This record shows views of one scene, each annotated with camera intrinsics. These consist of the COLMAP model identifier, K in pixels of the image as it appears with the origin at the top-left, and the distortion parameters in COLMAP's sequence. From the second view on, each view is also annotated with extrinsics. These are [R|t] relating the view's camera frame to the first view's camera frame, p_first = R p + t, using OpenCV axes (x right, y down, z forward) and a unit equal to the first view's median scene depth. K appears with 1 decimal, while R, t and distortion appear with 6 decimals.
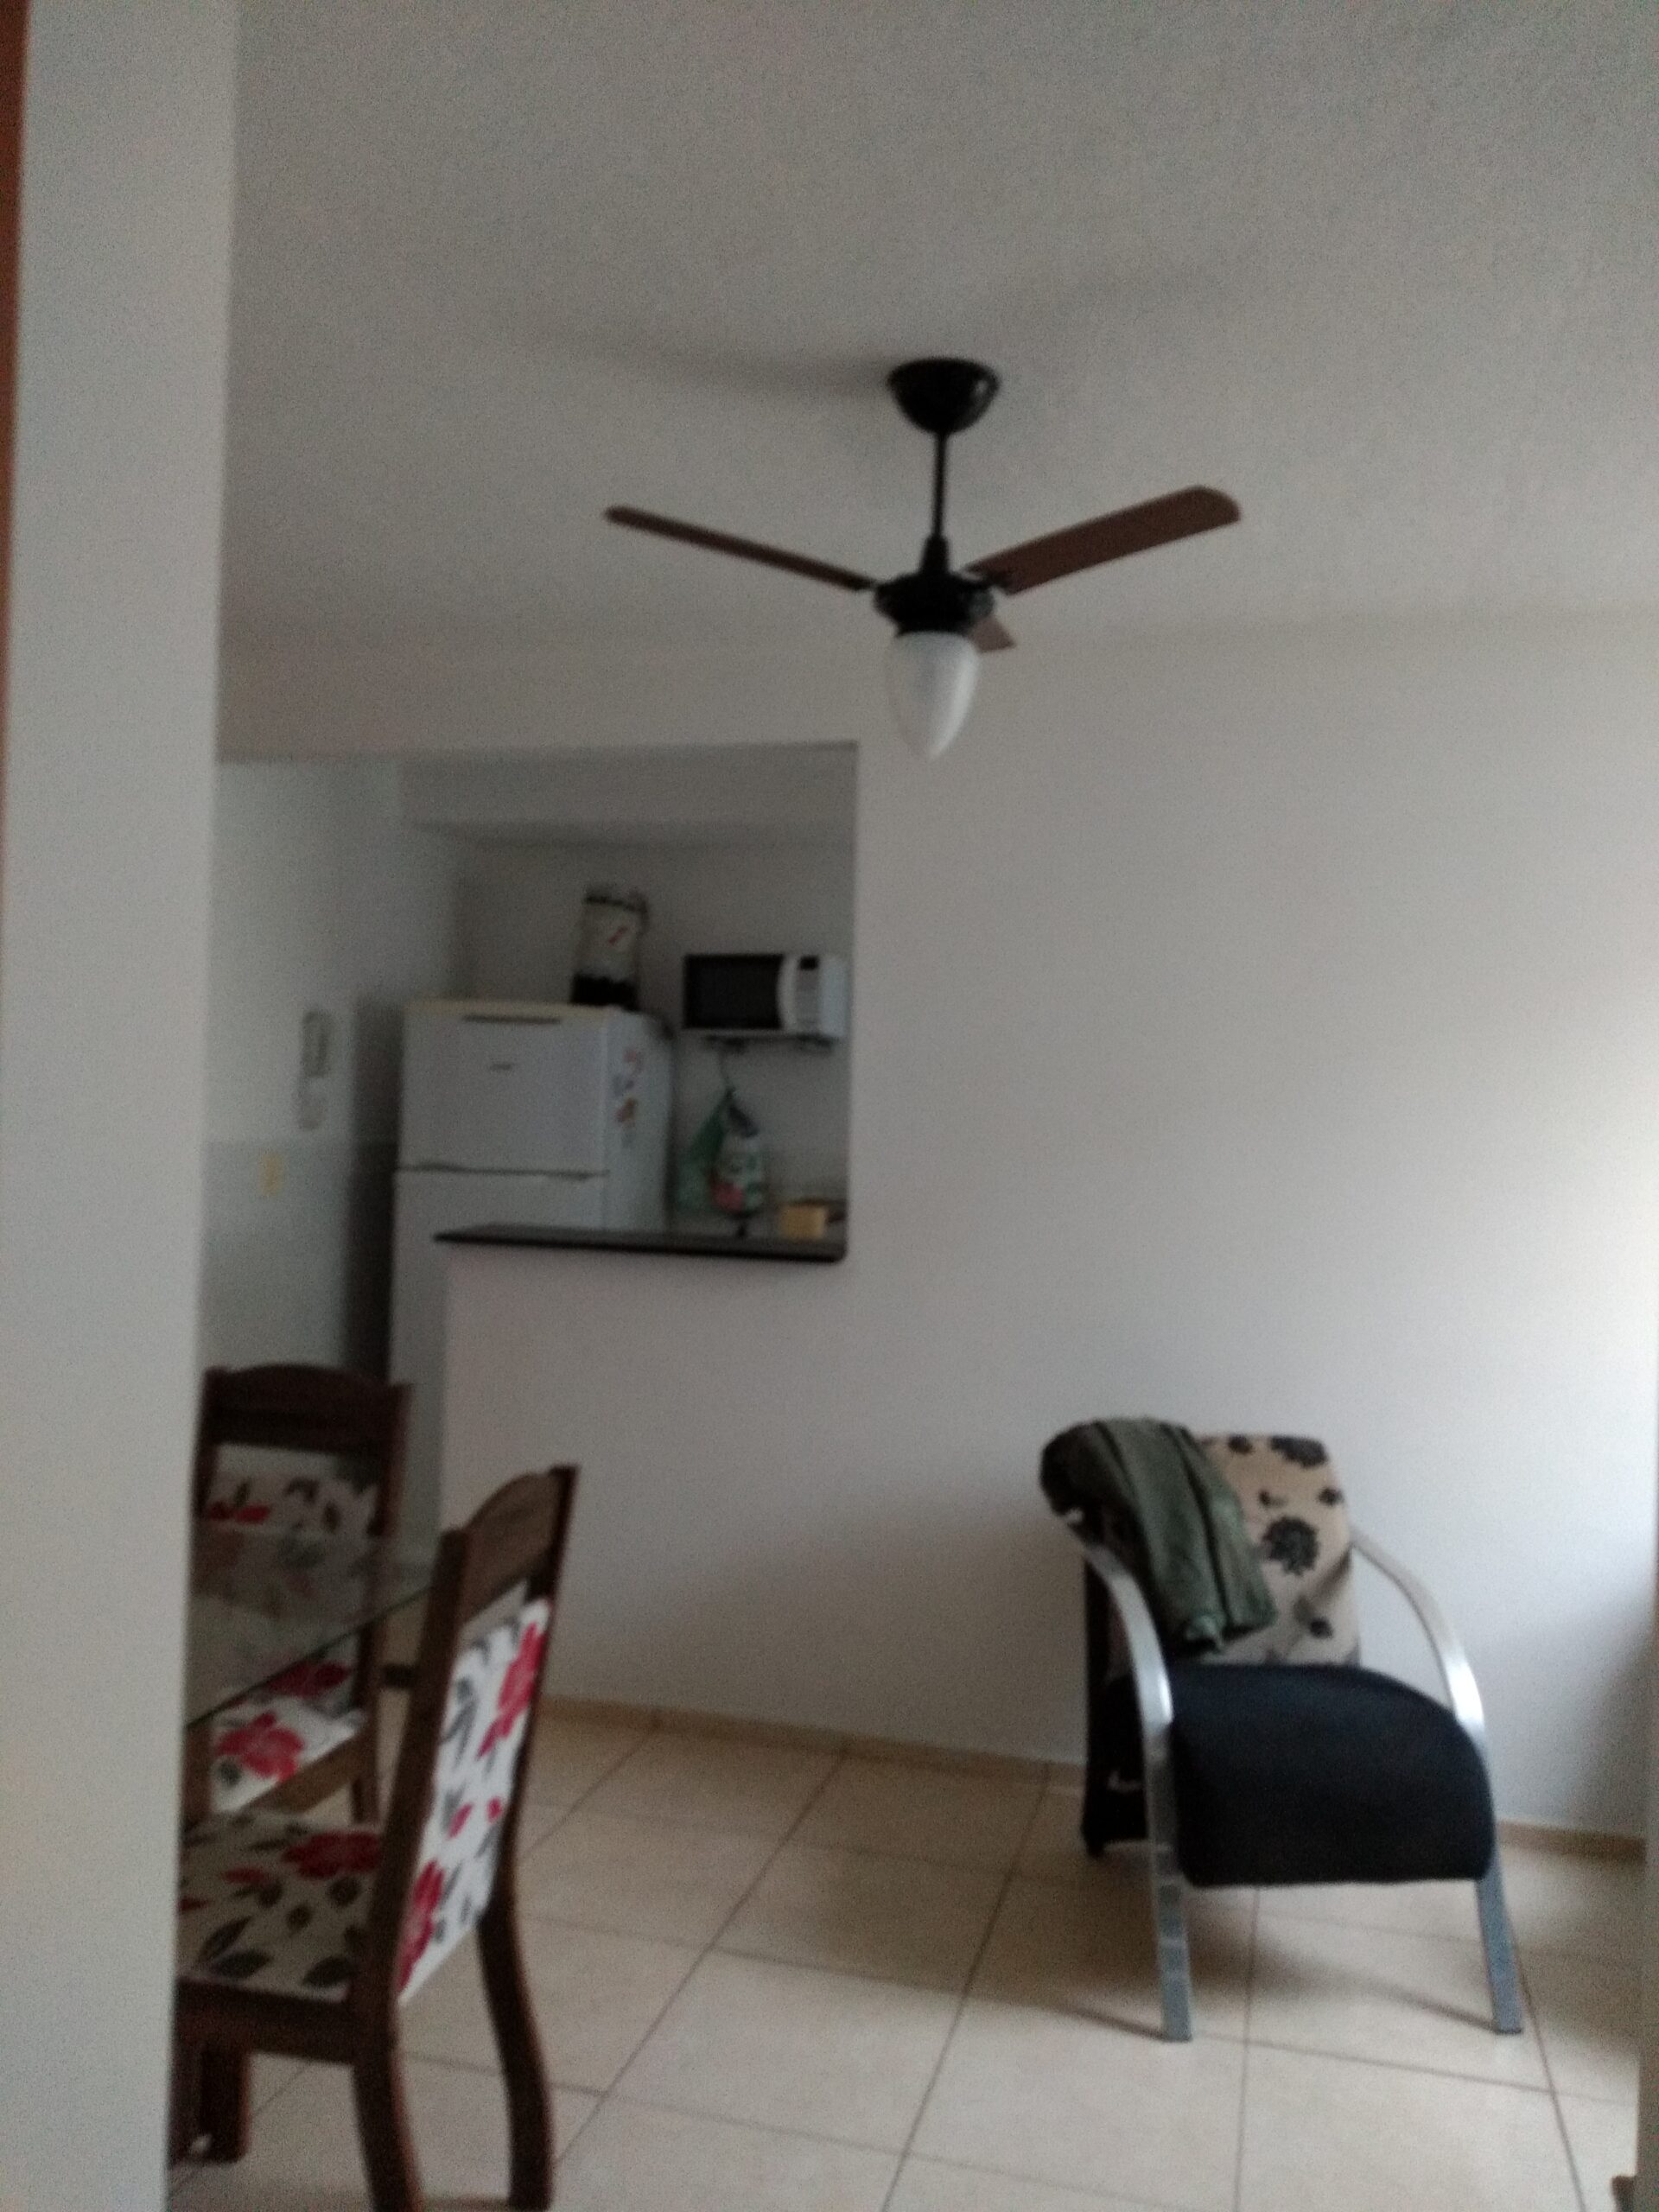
lens RADIAL K [[1720.7, 0, 829.5], [0, 1720.7, 1106.0], [0, 0, 1]] dist [0.015735, -0.043159]
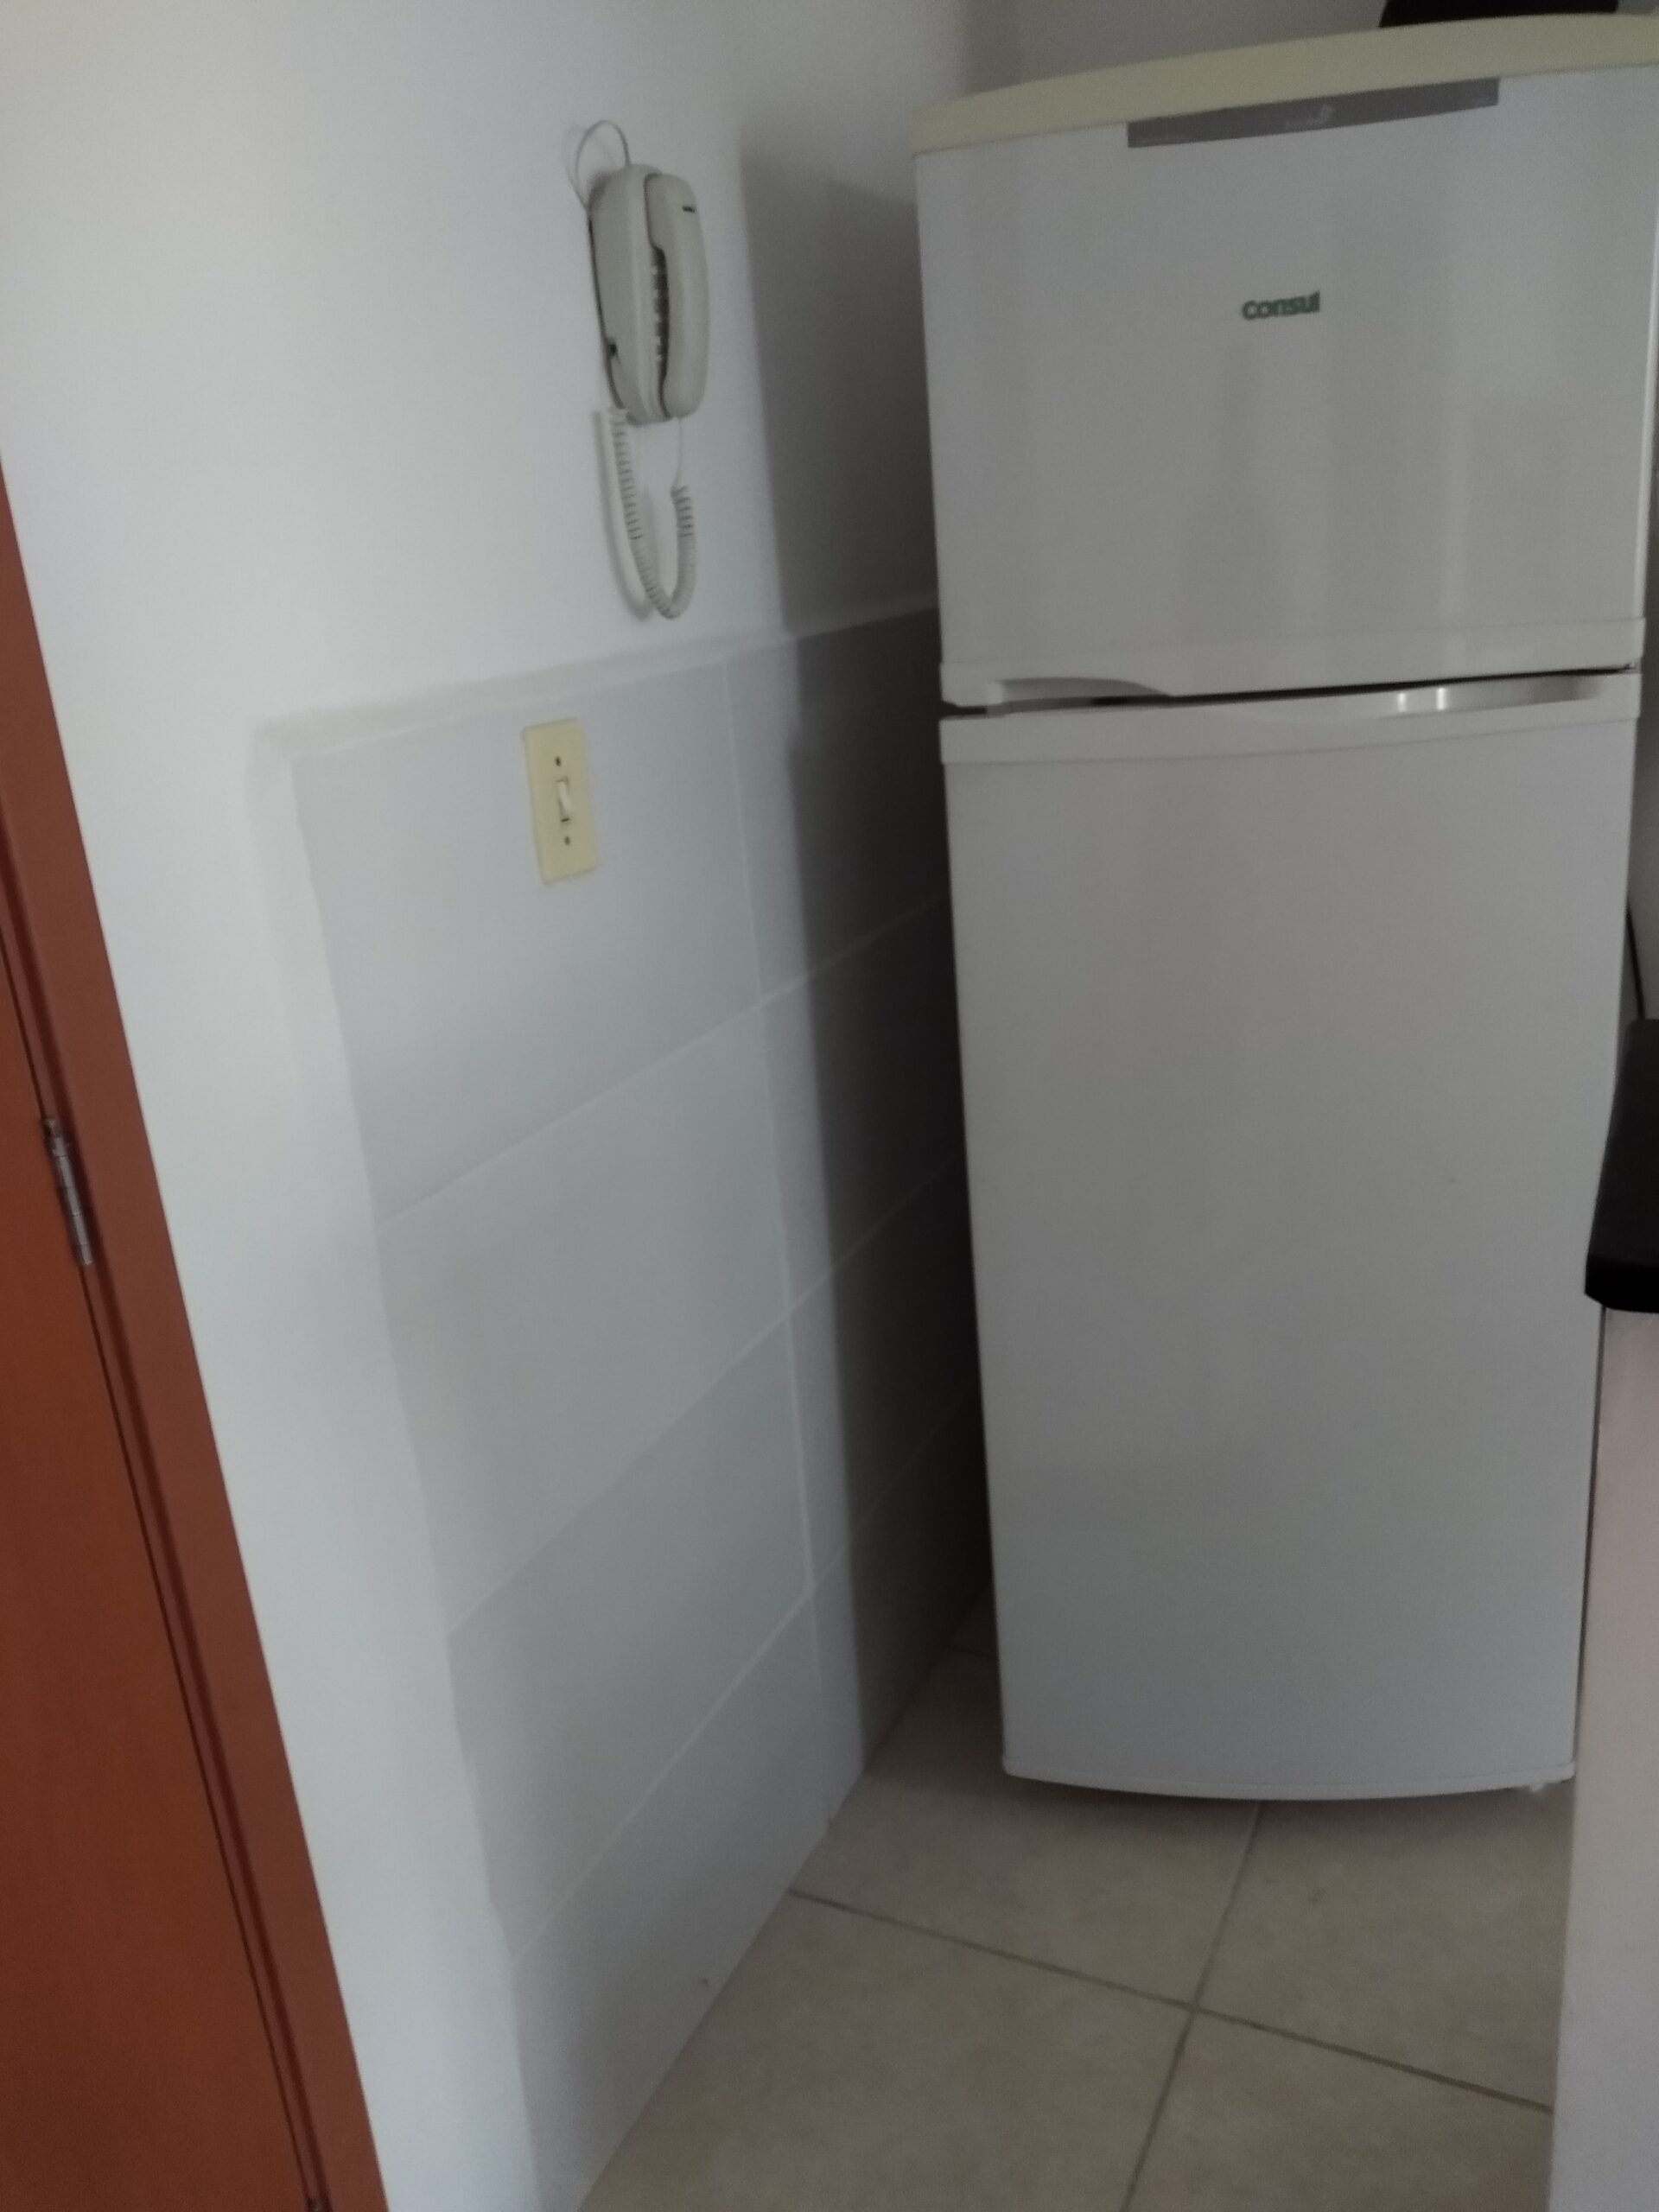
lens RADIAL K [[1720.7, 0, 829.5], [0, 1720.7, 1106.0], [0, 0, 1]] dist [0.015735, -0.043159]
pose [[0.975182, -0.044589, -0.216867, -0.206480], [0.109764, 0.948028, 0.298654, 0.008403], [0.192280, -0.315047, 0.929394, 0.684315]]
